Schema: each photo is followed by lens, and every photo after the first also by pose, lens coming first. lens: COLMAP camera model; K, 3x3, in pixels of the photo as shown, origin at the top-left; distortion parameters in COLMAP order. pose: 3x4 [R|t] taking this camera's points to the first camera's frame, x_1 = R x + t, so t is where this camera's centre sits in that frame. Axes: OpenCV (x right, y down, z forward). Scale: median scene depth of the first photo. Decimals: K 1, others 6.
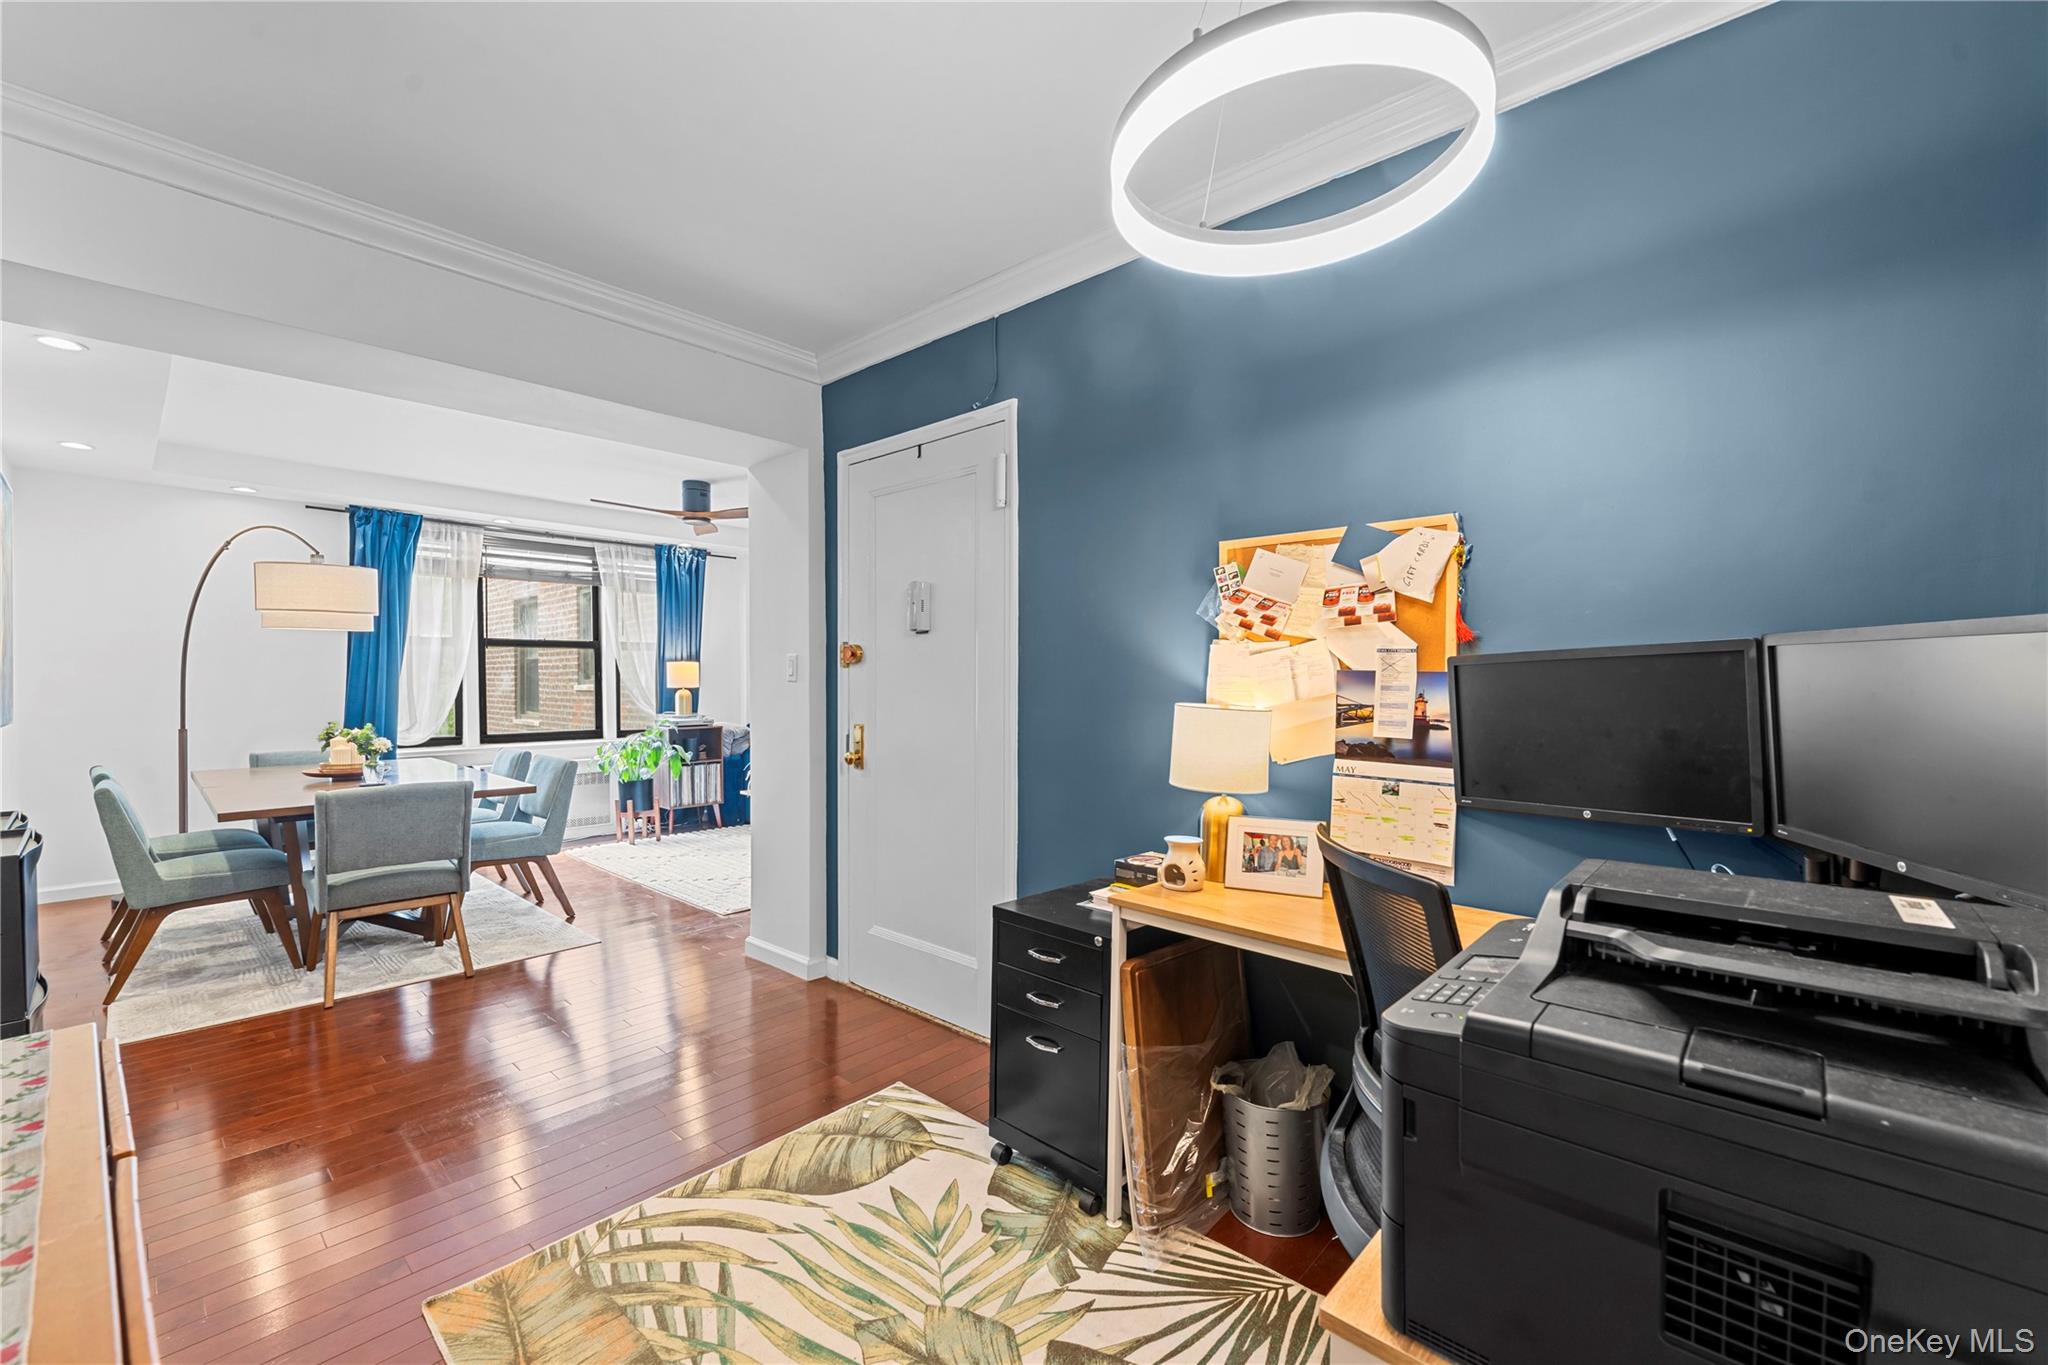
lens RADIAL K [[836.6, 0, 1012.9], [0, 836.6, 702.8], [0, 0, 1]] dist [0.000417, -0.000015]
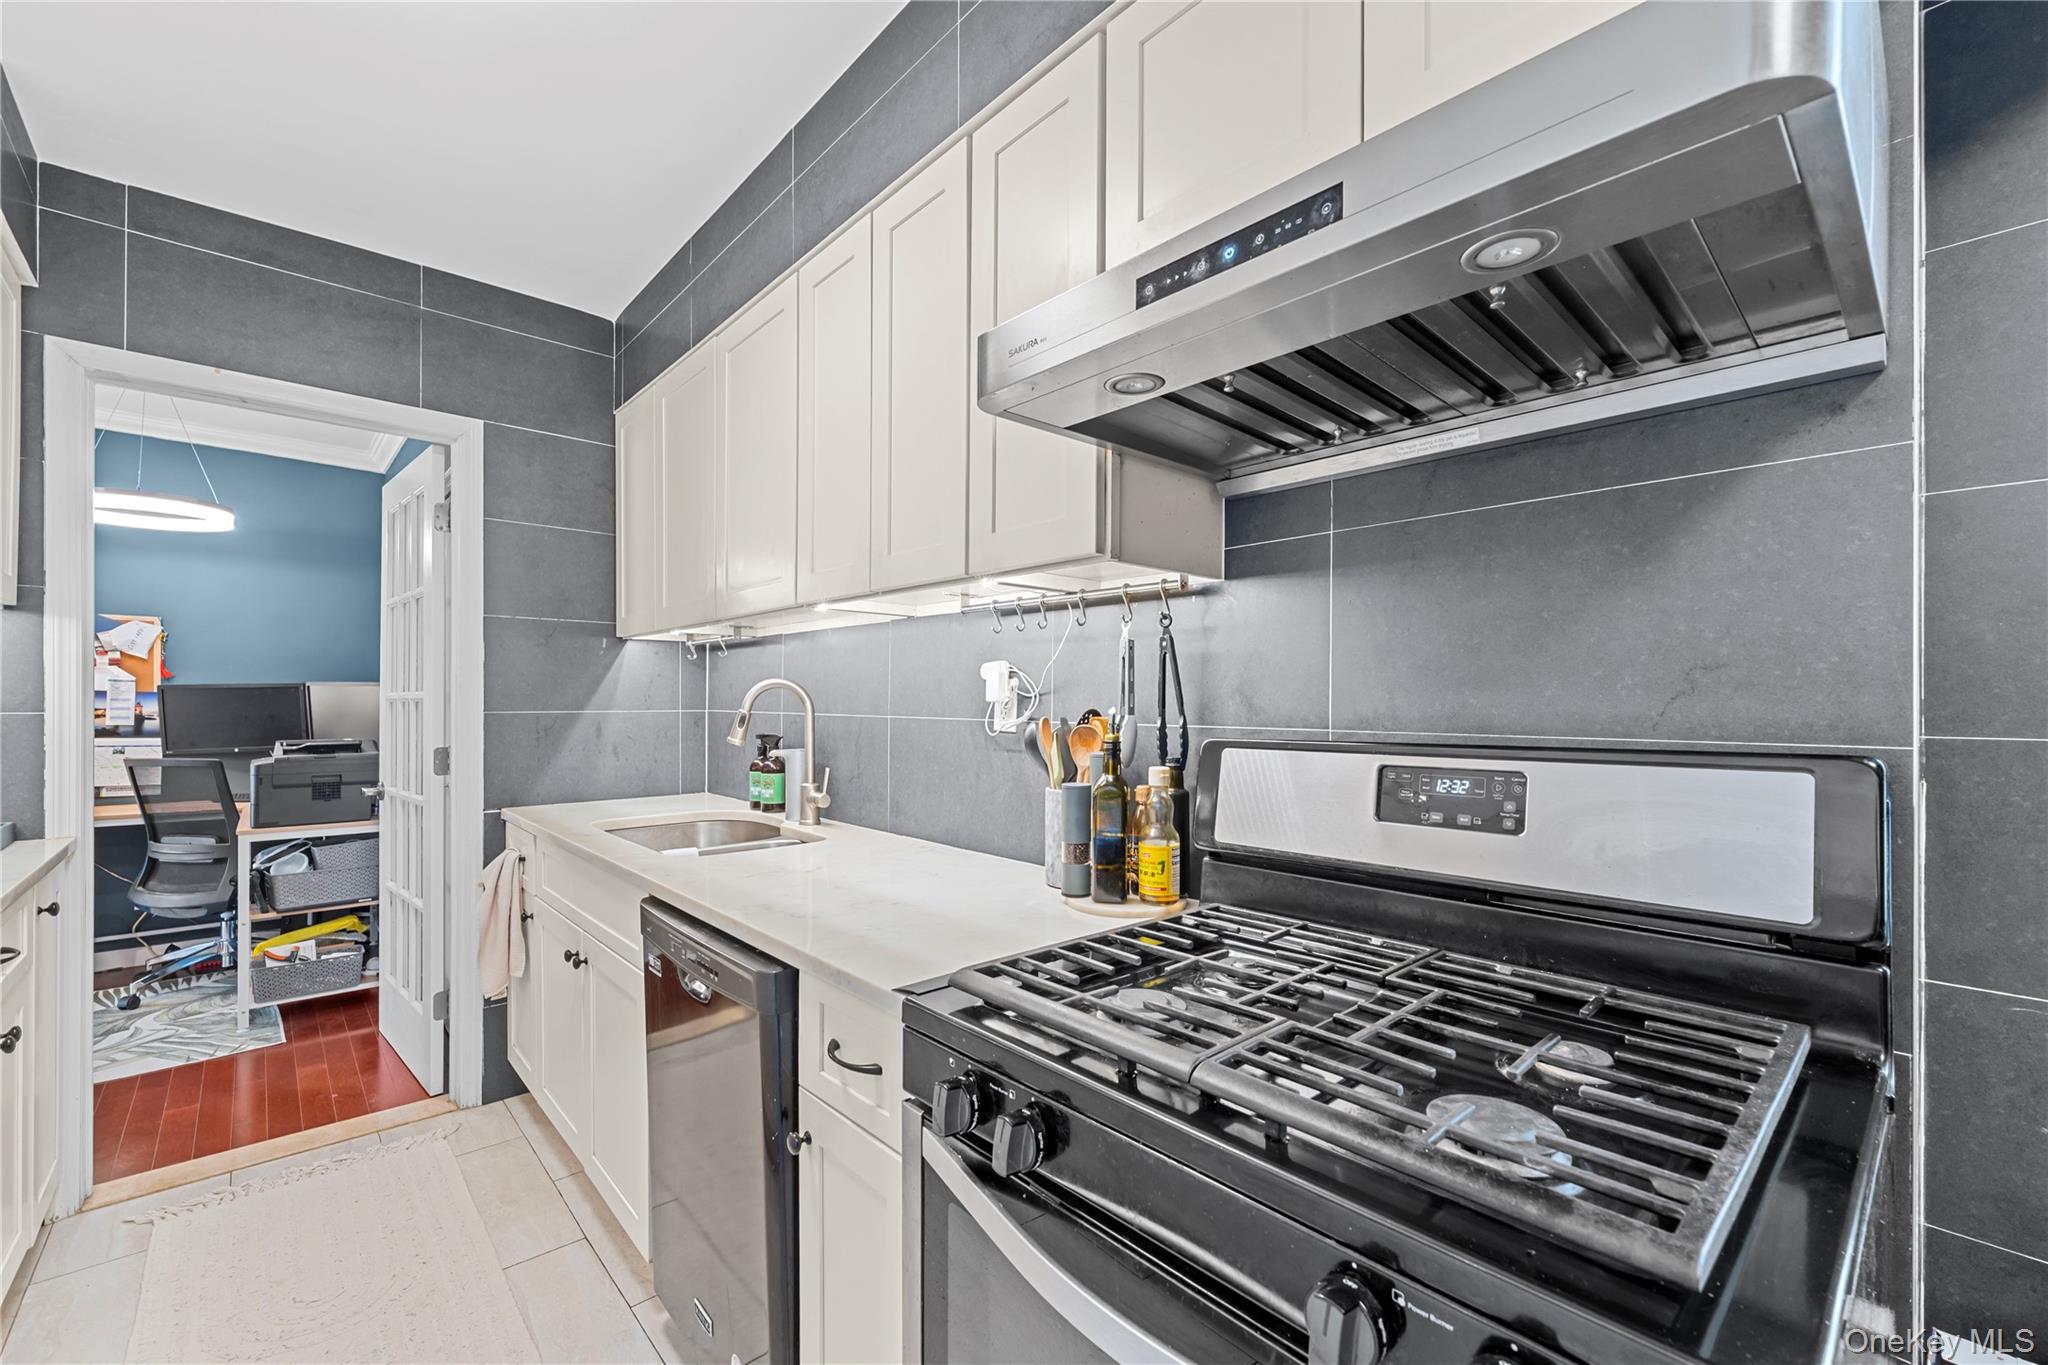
lens RADIAL K [[836.6, 0, 1012.9], [0, 836.6, 702.8], [0, 0, 1]] dist [0.000417, -0.000015]
pose [[0.086018, -0.000488, 0.996293, -1.343714], [0.022142, 0.999754, -0.001422, 0.039206], [-0.996047, 0.022182, 0.086008, -1.279618]]
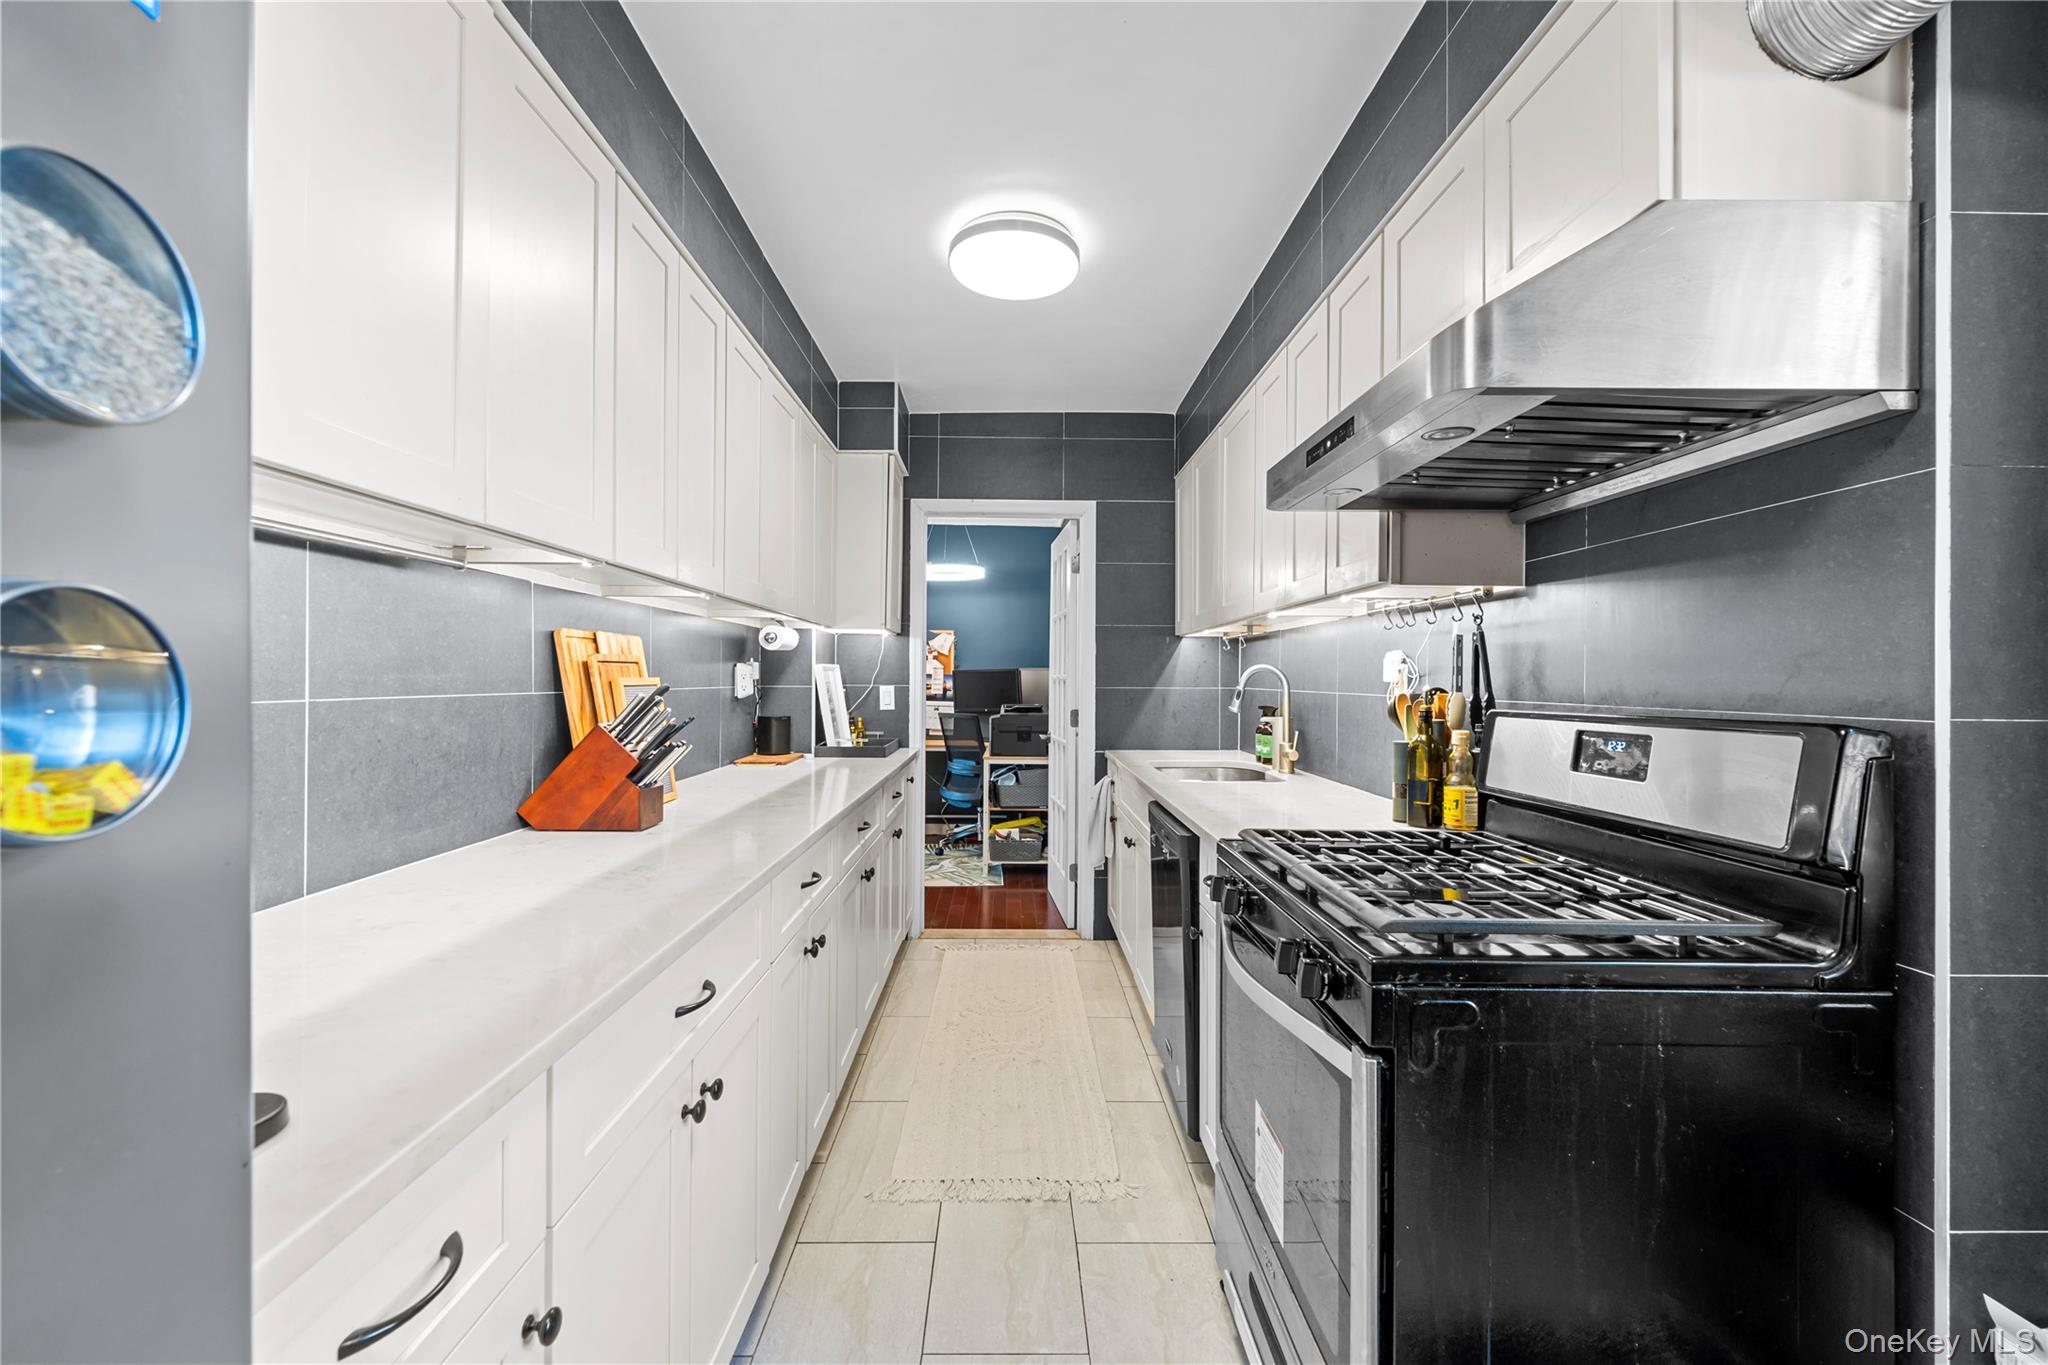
lens RADIAL K [[828.7, 0, 1016.3], [0, 828.7, 676.6], [0, 0, 1]] dist [0.001202, -0.000028]
pose [[0.726066, 0.007778, 0.687581, -1.651771], [0.010100, 0.999708, -0.021974, 0.050057], [-0.687551, 0.022900, 0.725775, -1.692965]]
